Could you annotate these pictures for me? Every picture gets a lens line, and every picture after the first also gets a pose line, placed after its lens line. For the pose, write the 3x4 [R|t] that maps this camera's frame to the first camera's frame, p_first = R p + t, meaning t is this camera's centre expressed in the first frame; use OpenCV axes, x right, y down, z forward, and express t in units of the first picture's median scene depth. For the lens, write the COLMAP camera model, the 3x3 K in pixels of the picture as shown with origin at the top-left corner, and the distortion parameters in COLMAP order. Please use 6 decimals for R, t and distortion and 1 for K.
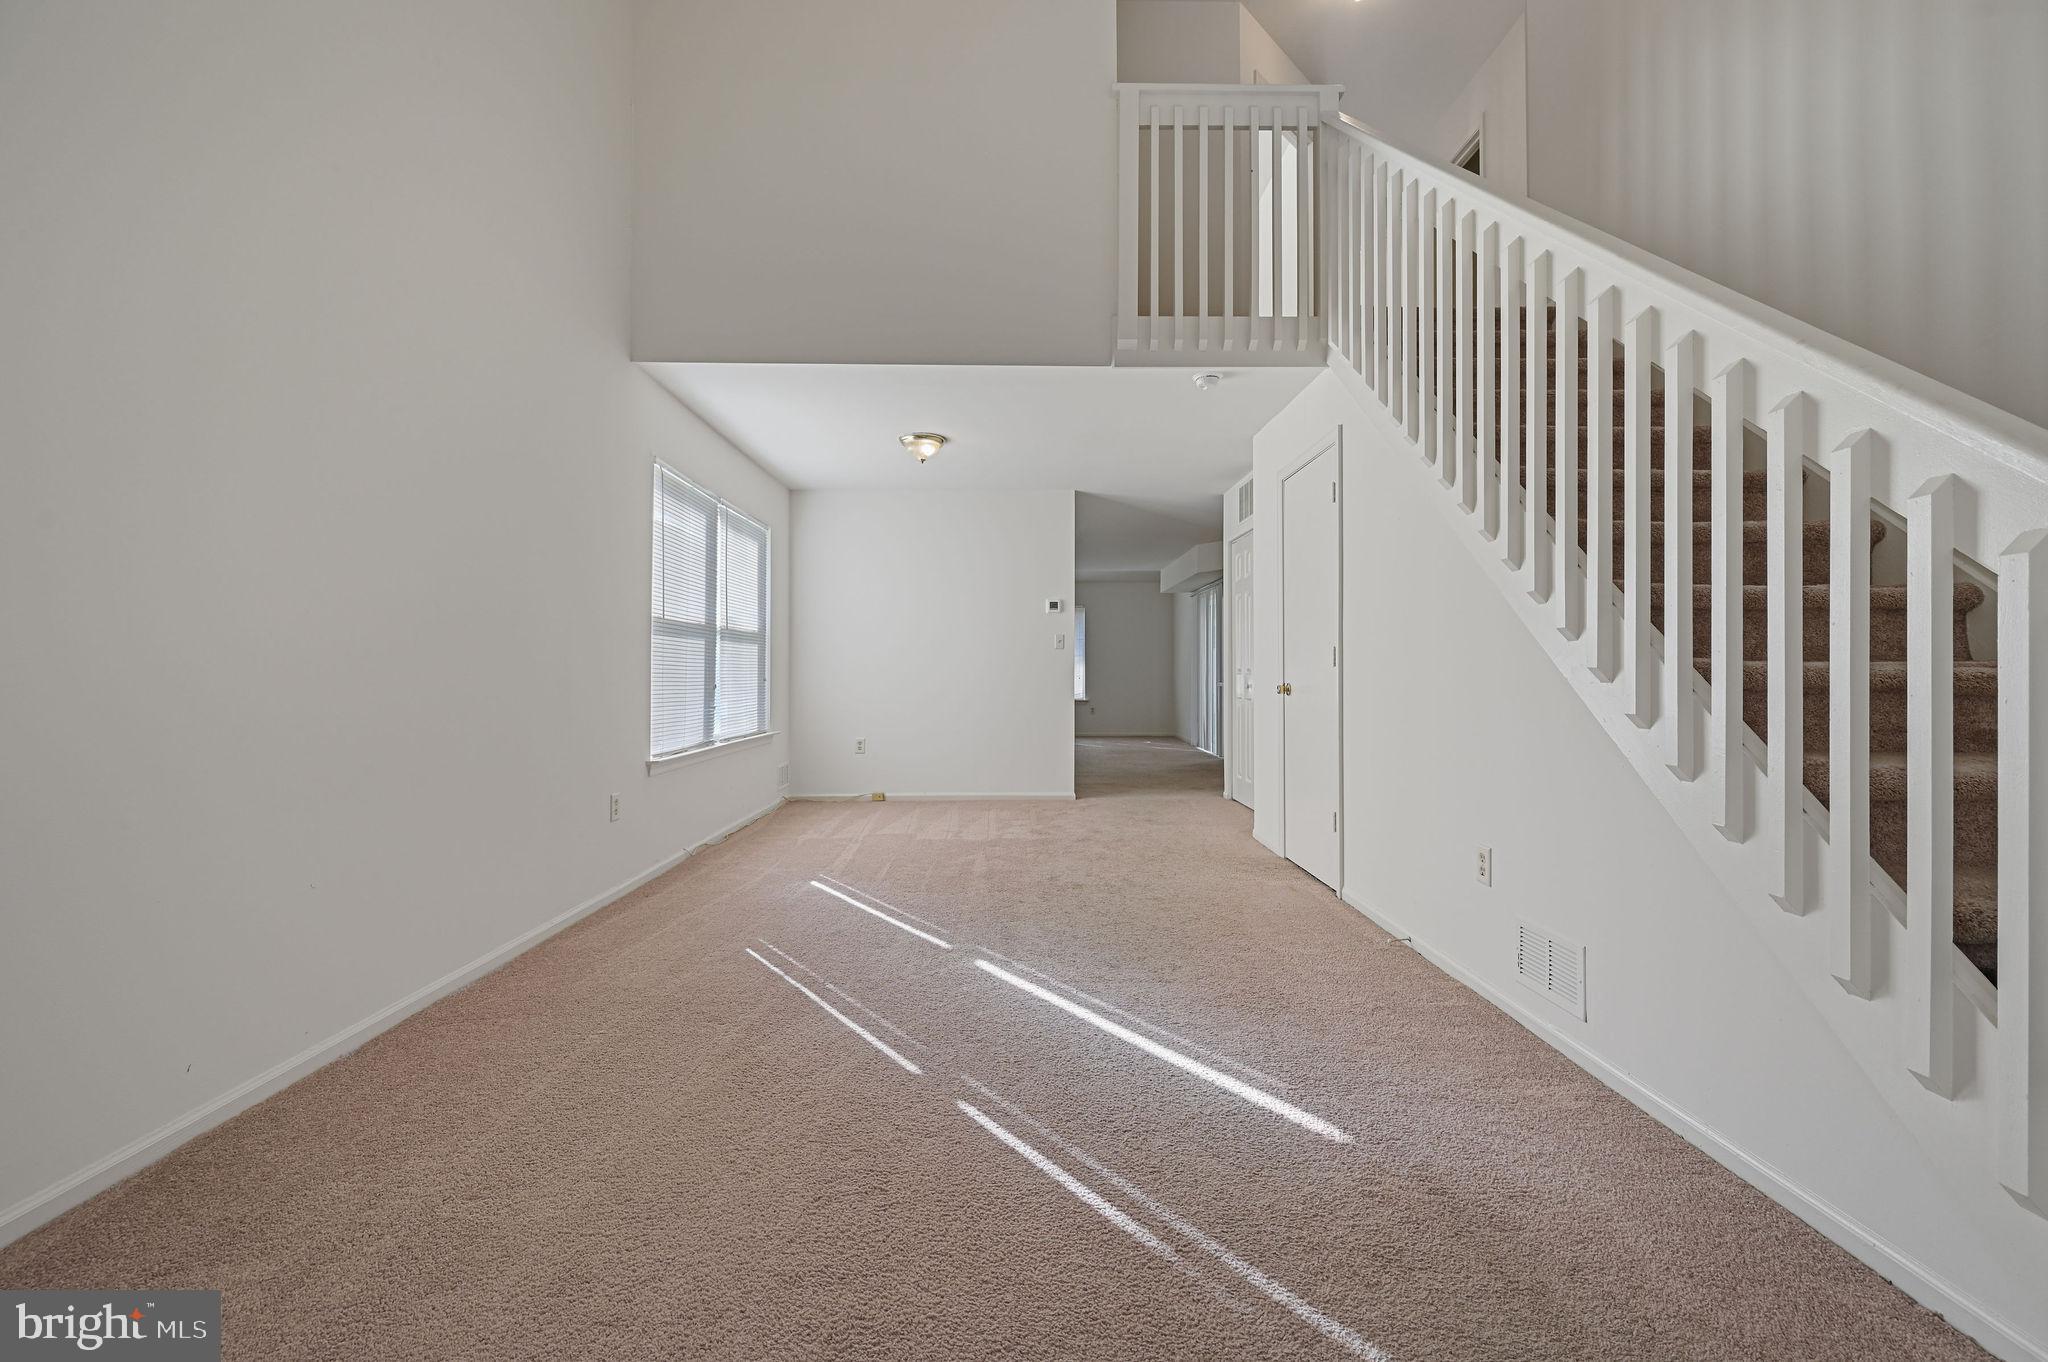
lens RADIAL K [[799.1, 0, 1036.7], [0, 799.1, 670.5], [0, 0, 1]] dist [-0.003600, 0.000101]
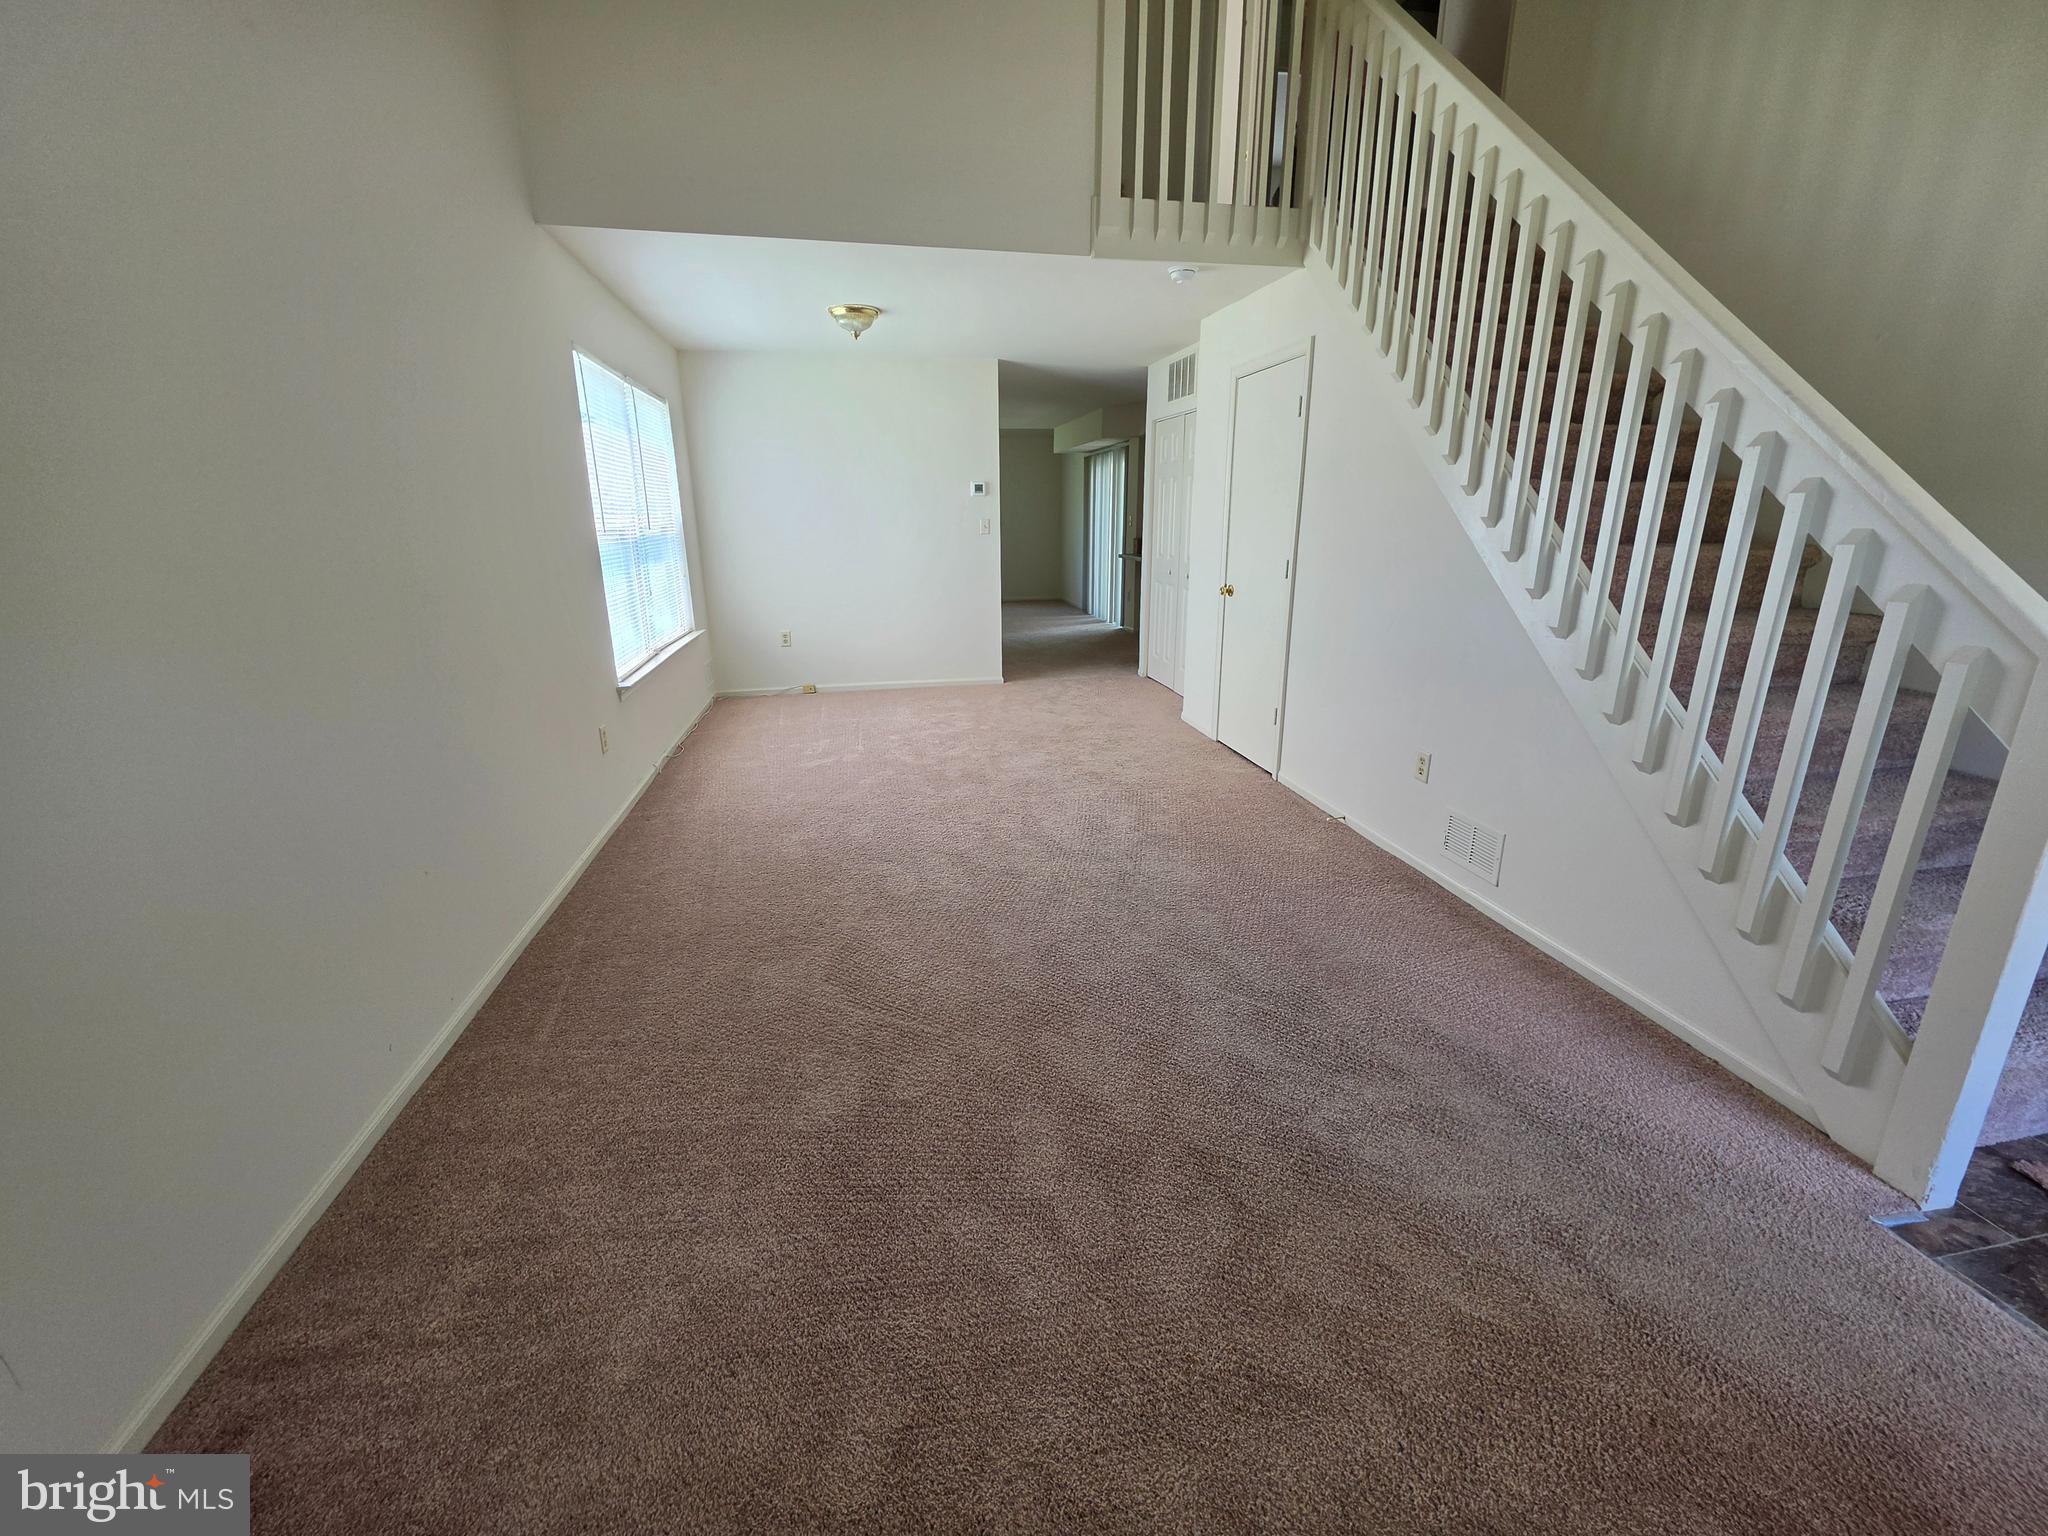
lens RADIAL K [[810.4, 0, 1029.1], [0, 810.4, 748.9], [0, 0, 1]] dist [-0.007916, 0.000684]
pose [[0.984016, -0.055865, 0.169089, -0.158931], [0.005371, 0.958397, 0.285389, -0.090712], [-0.177997, -0.279919, 0.943378, -0.041652]]
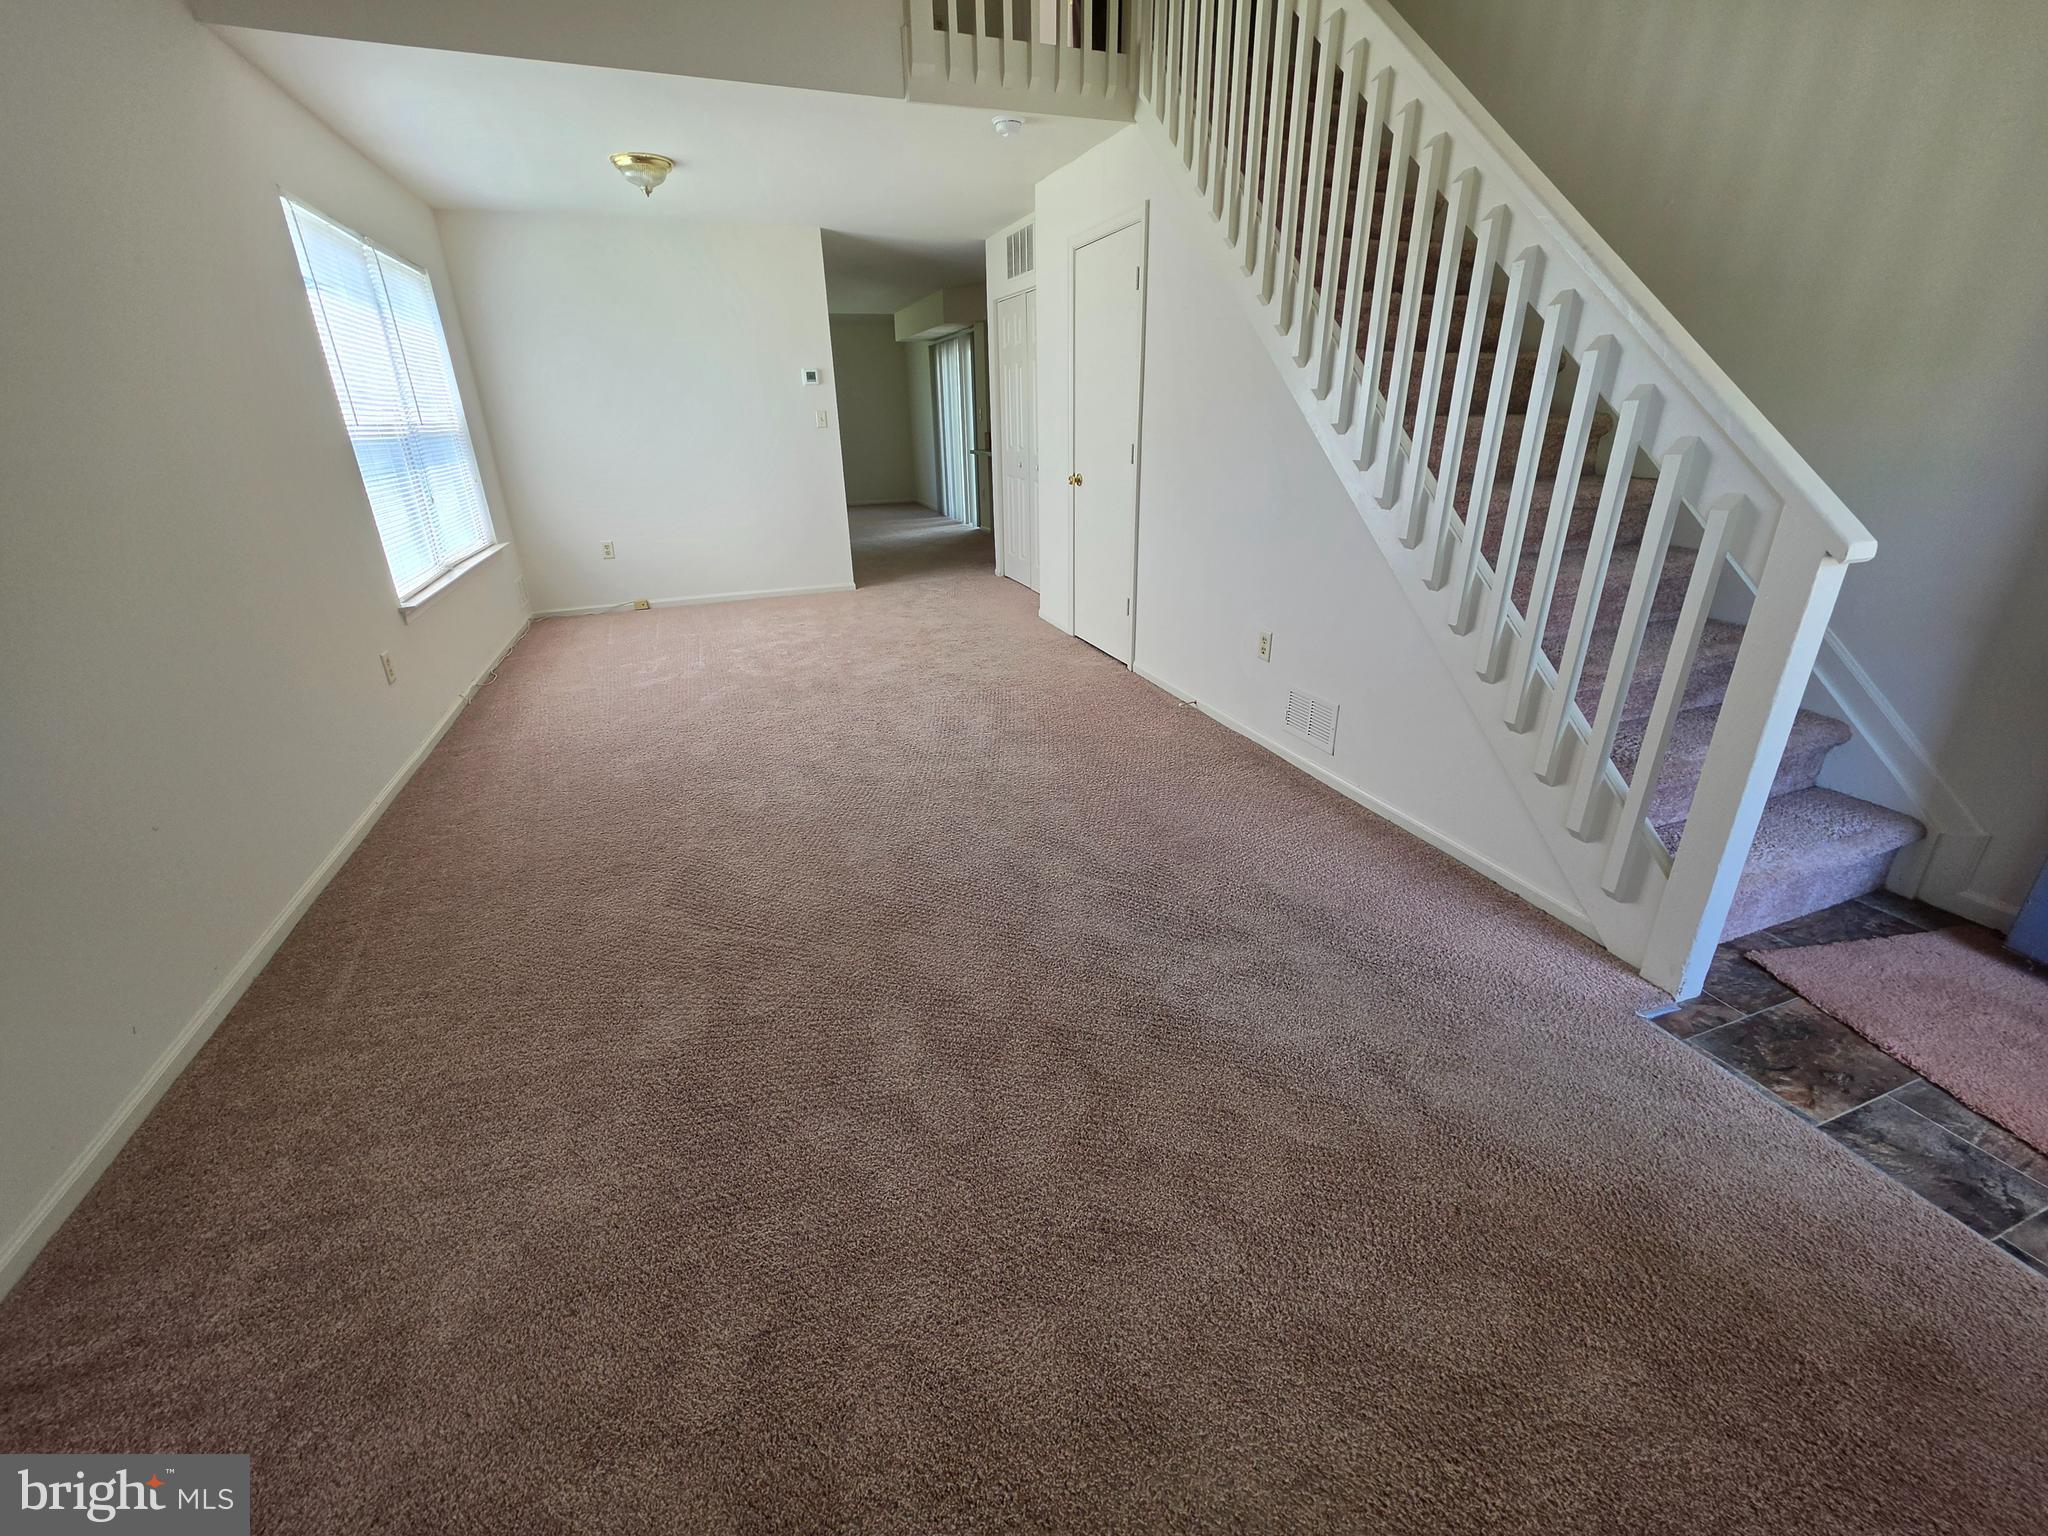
lens RADIAL K [[810.4, 0, 1025.9], [0, 810.4, 746.0], [0, 0, 1]] dist [-0.007916, 0.000684]
pose [[0.942019, -0.143790, 0.303191, -0.133739], [0.016175, 0.921946, 0.386981, -0.072043], [-0.335170, -0.359640, 0.870816, -0.031989]]
